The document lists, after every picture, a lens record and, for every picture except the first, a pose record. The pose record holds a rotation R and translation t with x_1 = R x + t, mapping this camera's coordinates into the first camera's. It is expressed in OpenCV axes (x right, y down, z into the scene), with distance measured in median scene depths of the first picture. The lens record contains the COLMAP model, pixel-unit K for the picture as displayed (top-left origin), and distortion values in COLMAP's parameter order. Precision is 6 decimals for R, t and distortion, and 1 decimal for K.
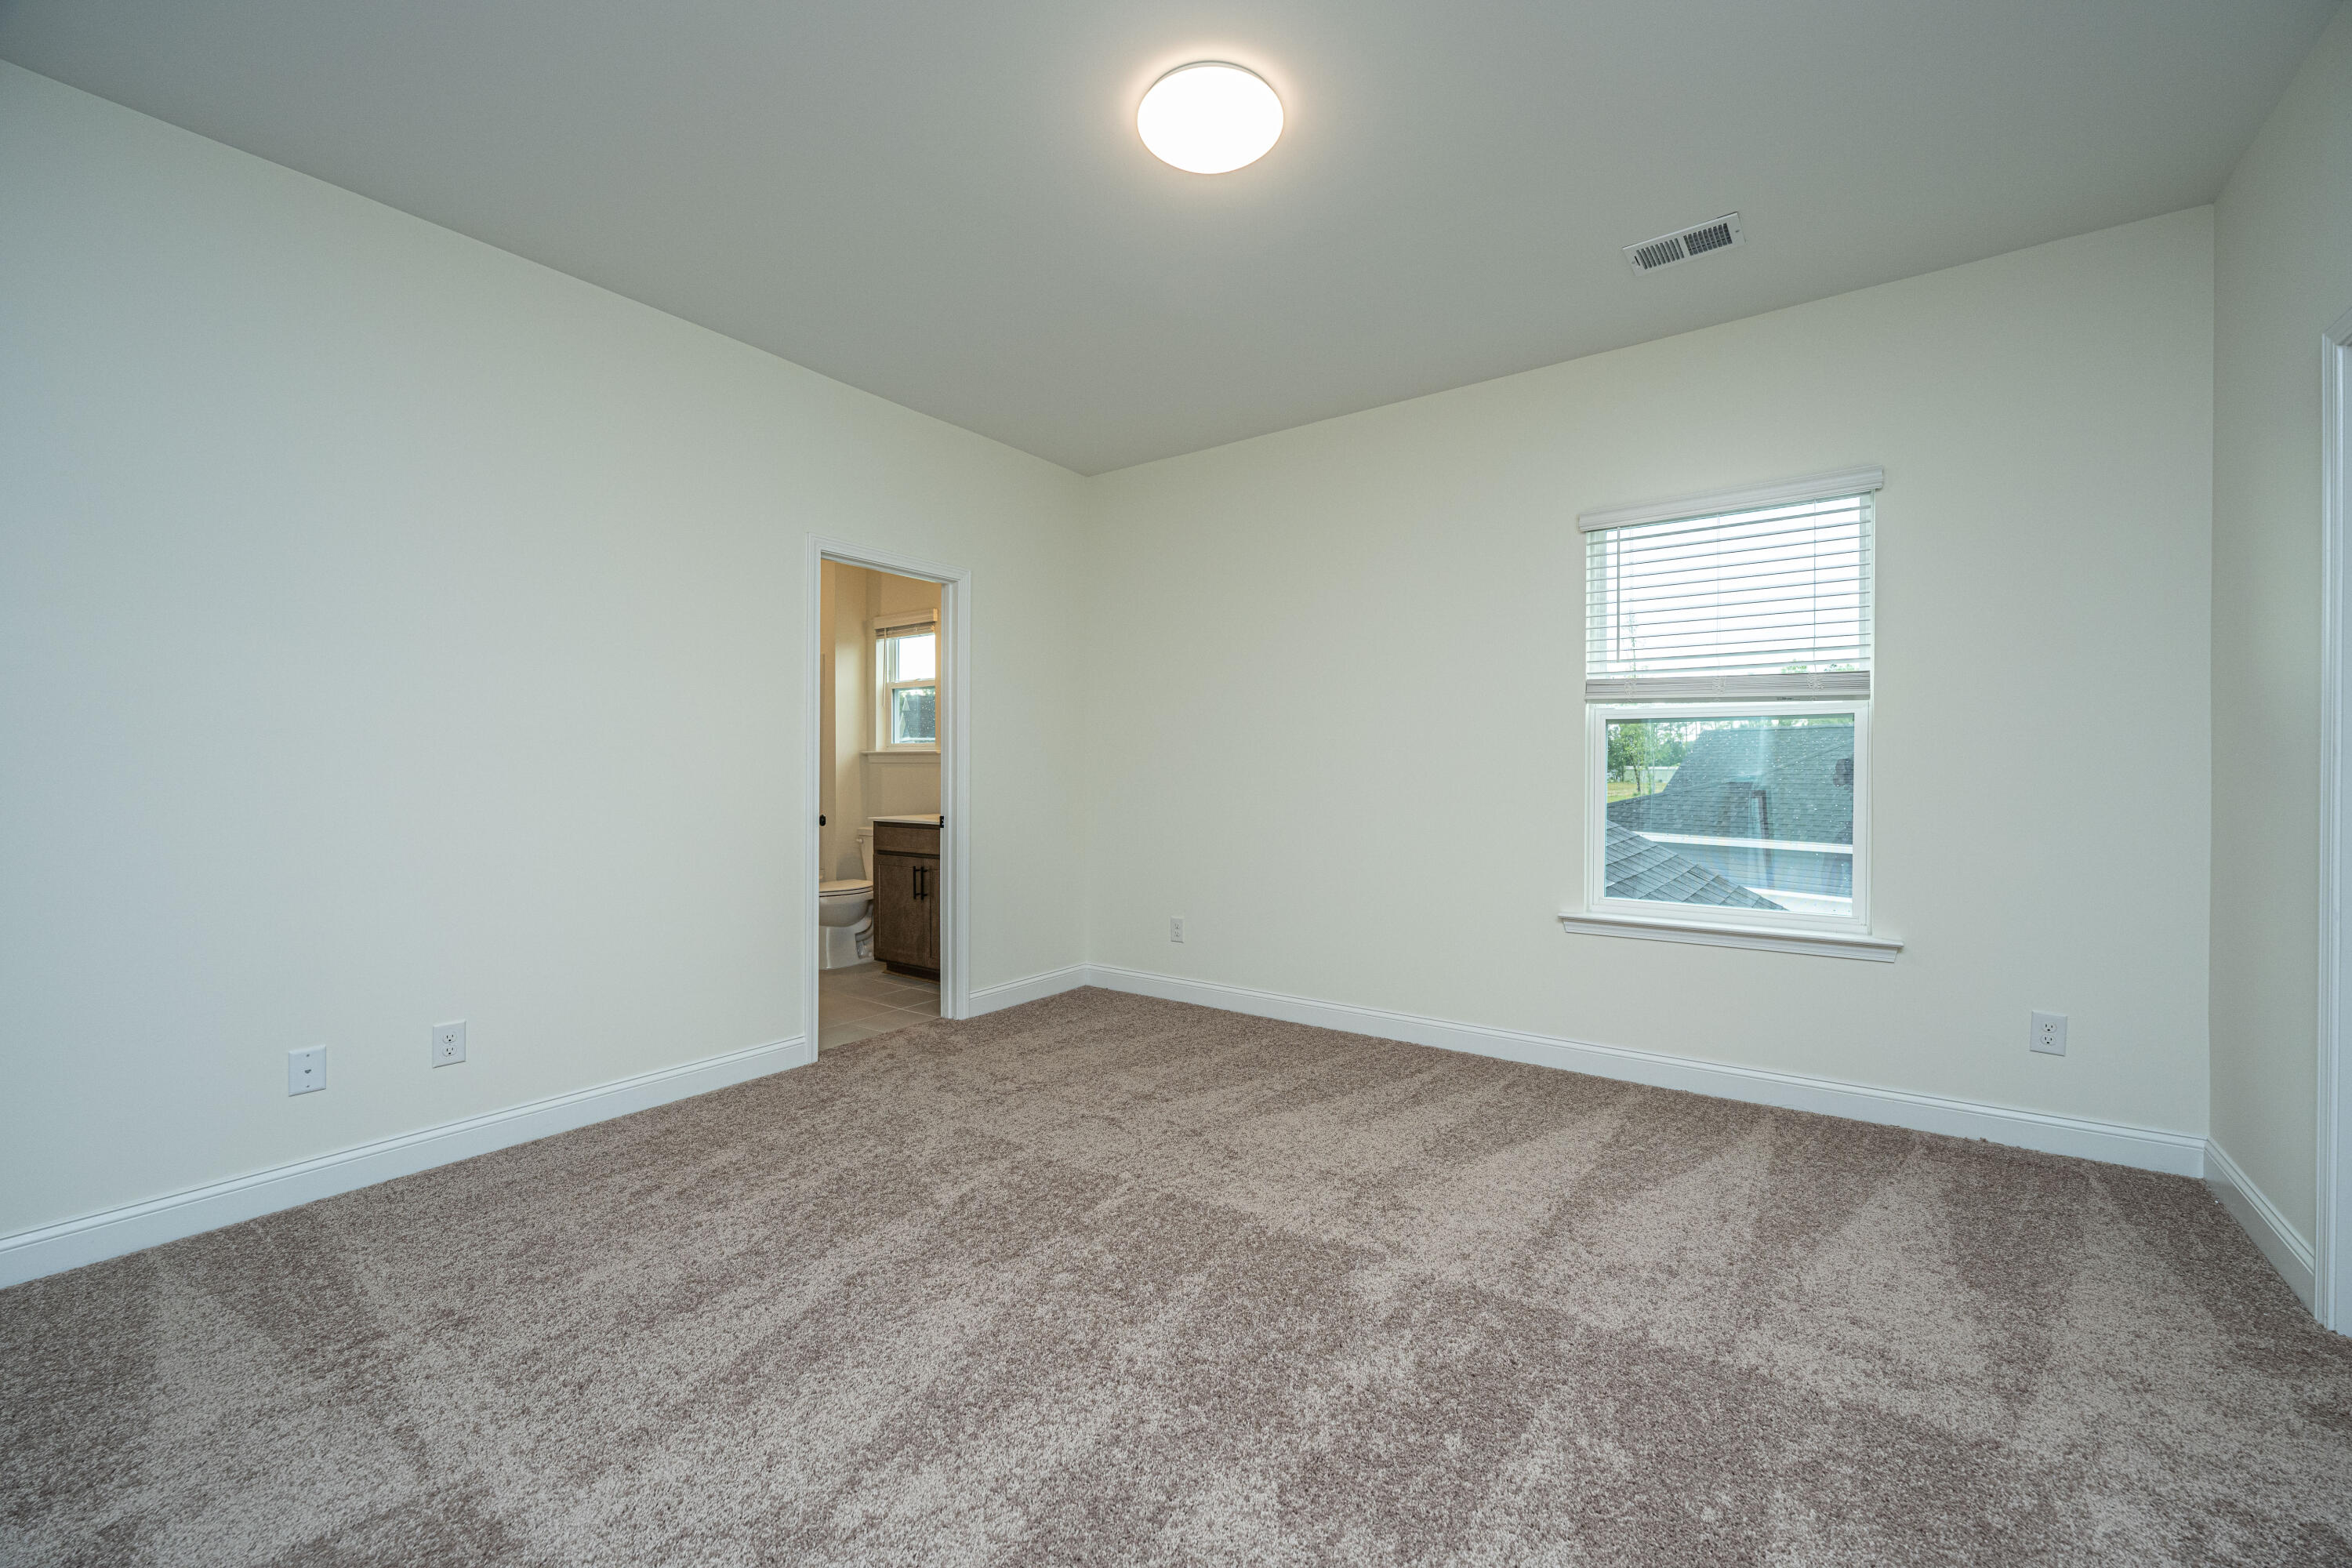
lens RADIAL K [[947.9, 0, 1168.7], [0, 947.9, 761.4], [0, 0, 1]] dist [0.002401, -0.000298]
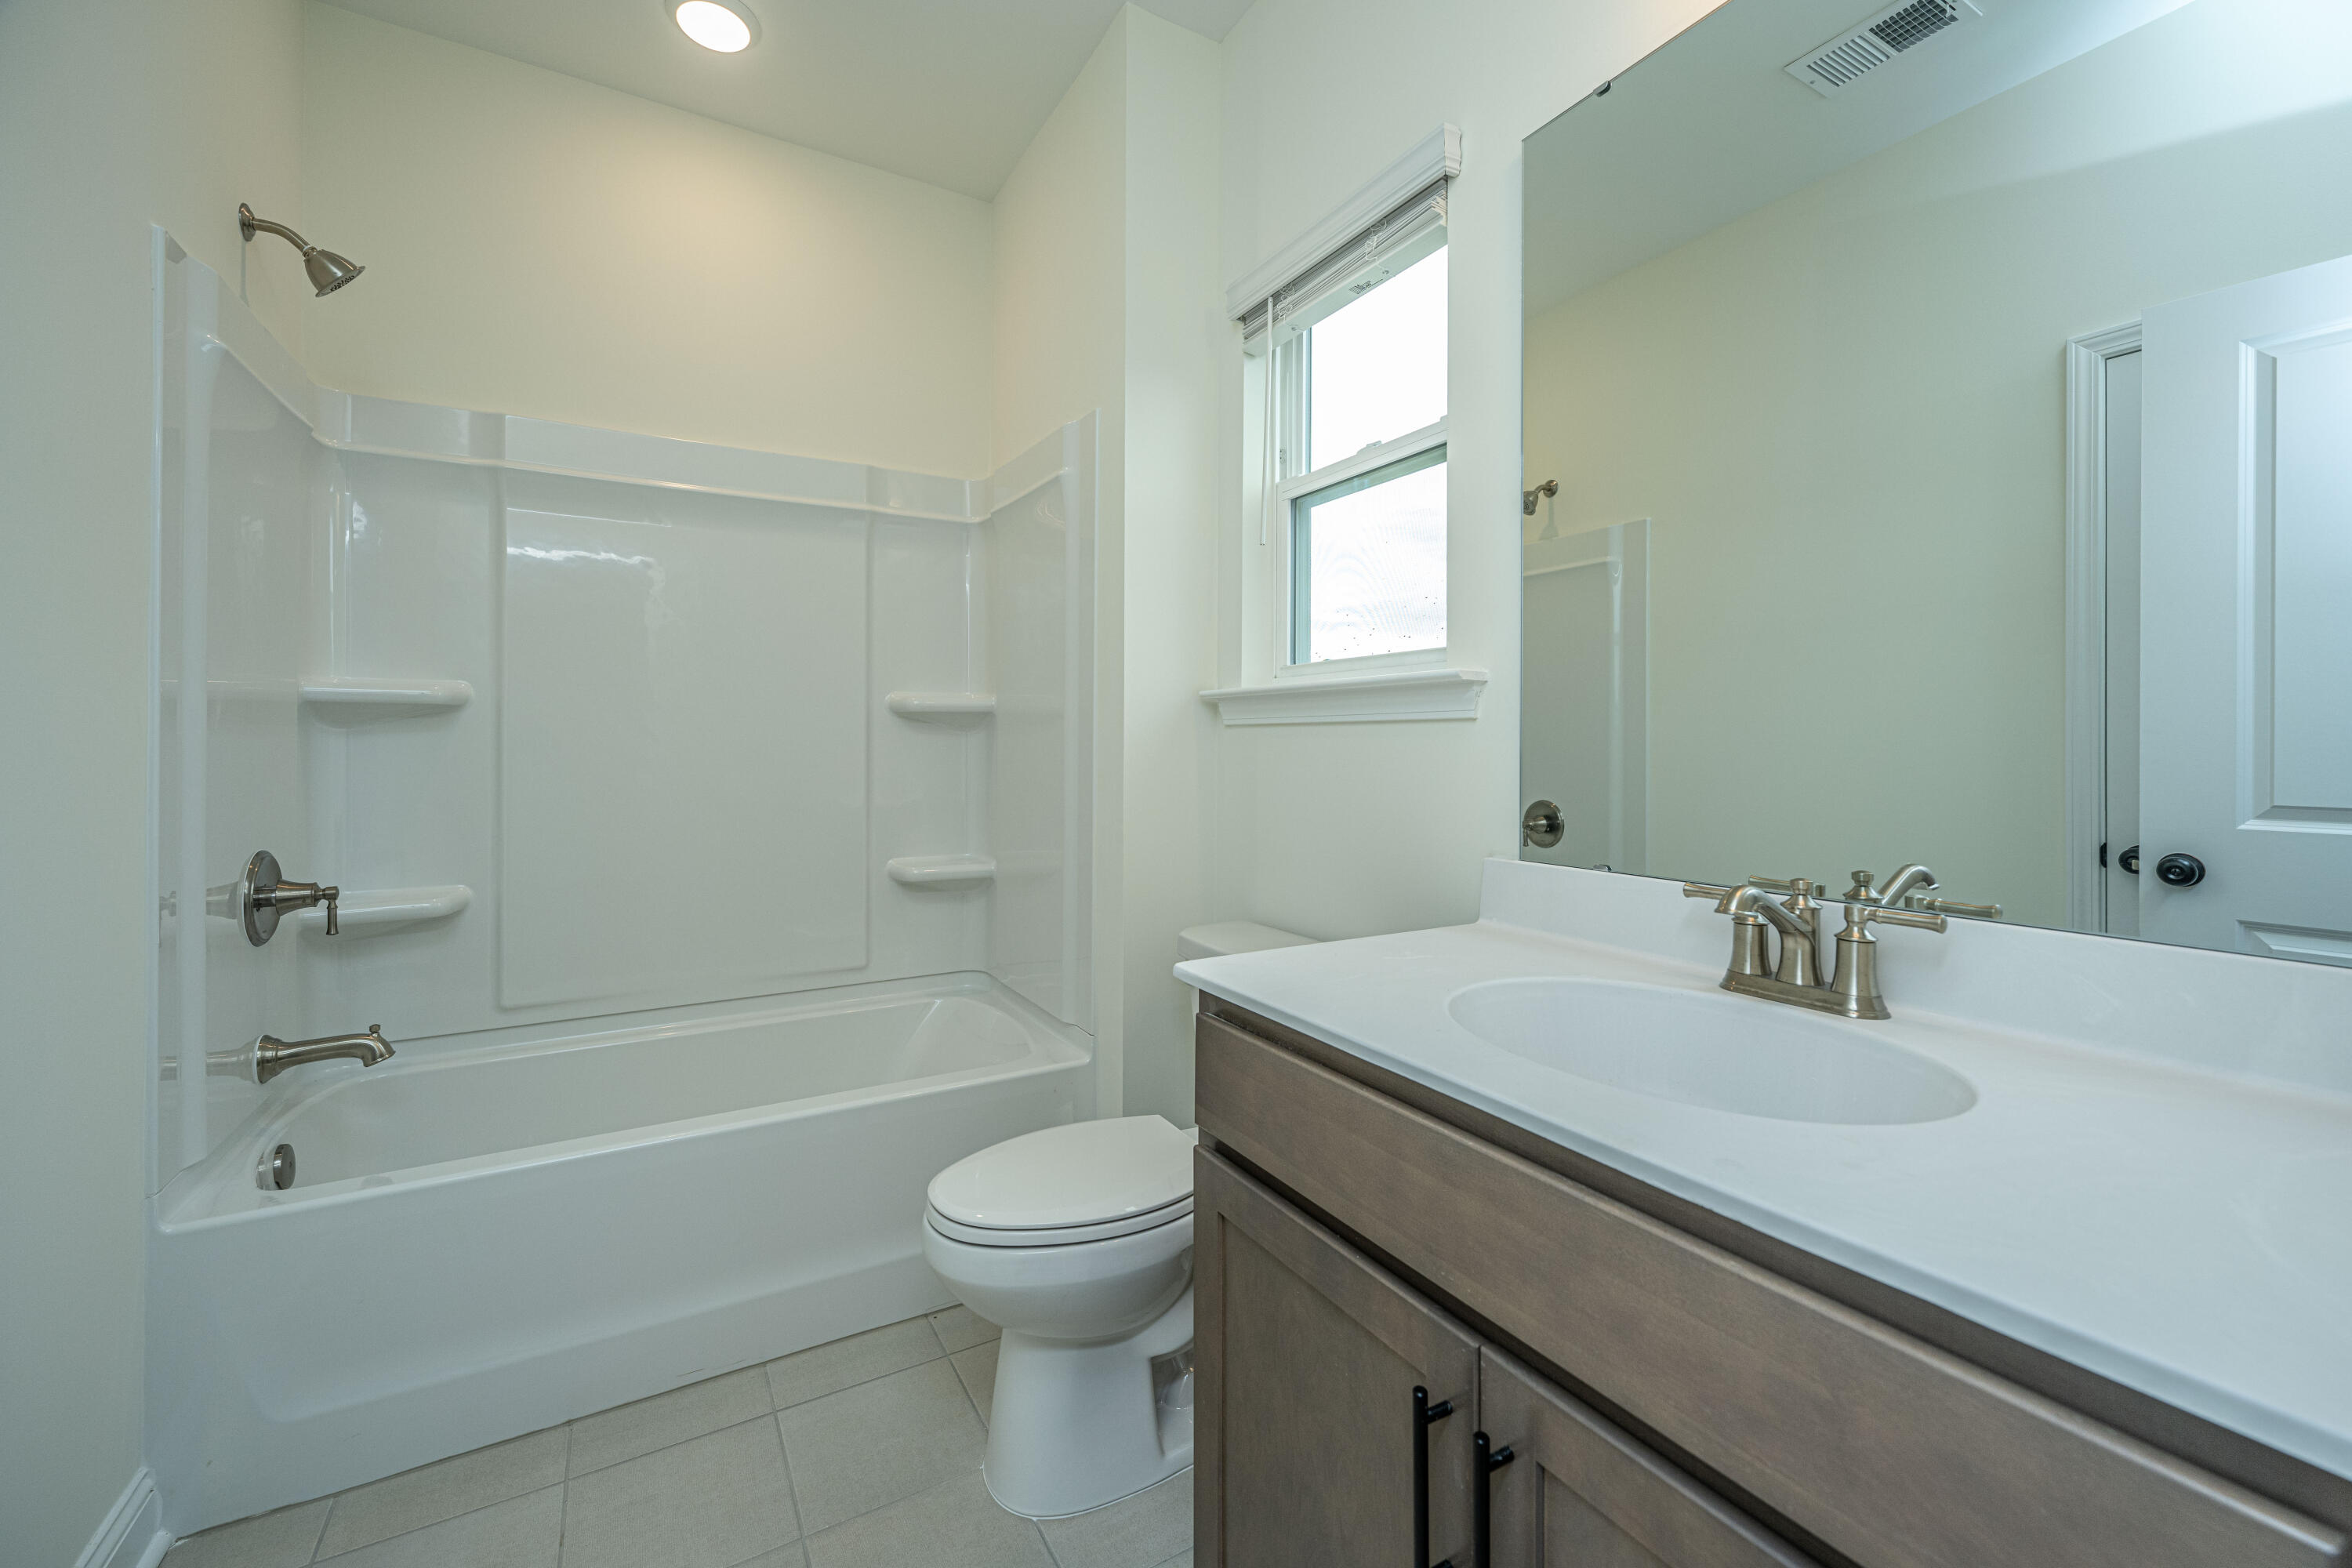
lens RADIAL K [[947.9, 0, 1178.3], [0, 947.9, 772.6], [0, 0, 1]] dist [0.002401, -0.000298]
pose [[0.916511, 0.003249, -0.399997, -0.198309], [-0.002604, 0.999994, 0.002157, 0.018490], [0.400002, -0.000935, 0.916514, 0.694477]]
